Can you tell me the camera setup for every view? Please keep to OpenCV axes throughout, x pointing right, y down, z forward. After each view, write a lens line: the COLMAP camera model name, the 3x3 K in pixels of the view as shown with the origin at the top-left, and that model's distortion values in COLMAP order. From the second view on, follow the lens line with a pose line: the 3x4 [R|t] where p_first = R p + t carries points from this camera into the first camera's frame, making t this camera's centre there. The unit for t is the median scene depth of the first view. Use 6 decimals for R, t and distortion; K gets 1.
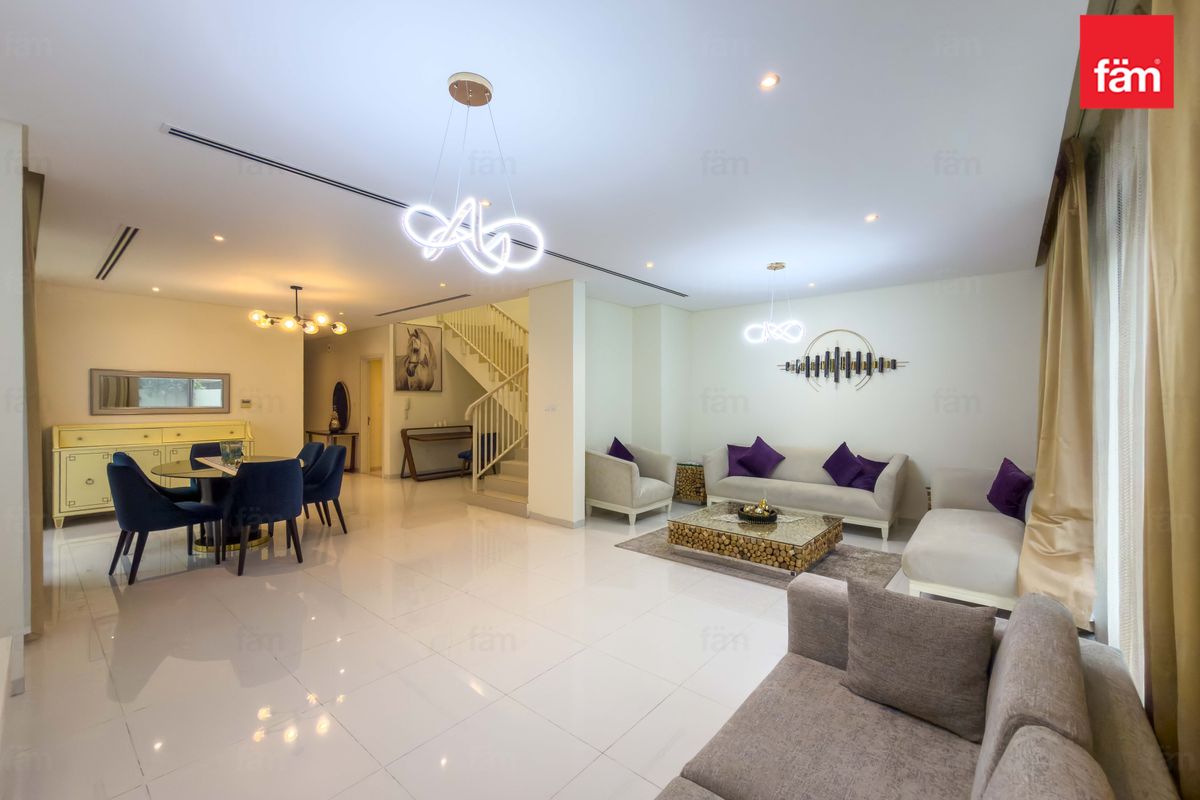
lens RADIAL K [[483.9, 0, 602.7], [0, 483.9, 404.4], [0, 0, 1]] dist [0.002241, -0.003112]
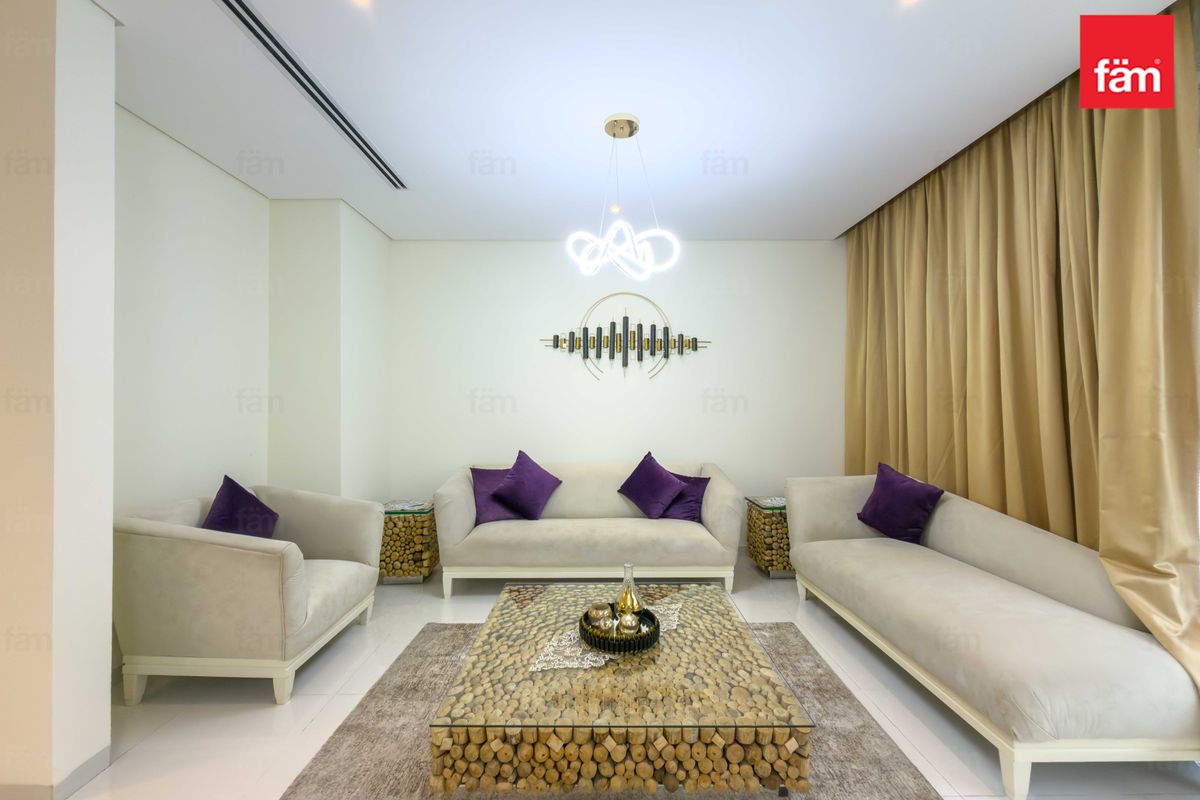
lens RADIAL K [[483.9, 0, 599.1], [0, 483.9, 403.8], [0, 0, 1]] dist [0.002241, -0.003112]
pose [[0.769797, -0.000988, 0.638288, 0.007088], [0.011117, 0.999868, -0.011860, 0.015046], [-0.638192, 0.016225, 0.769706, 0.464248]]
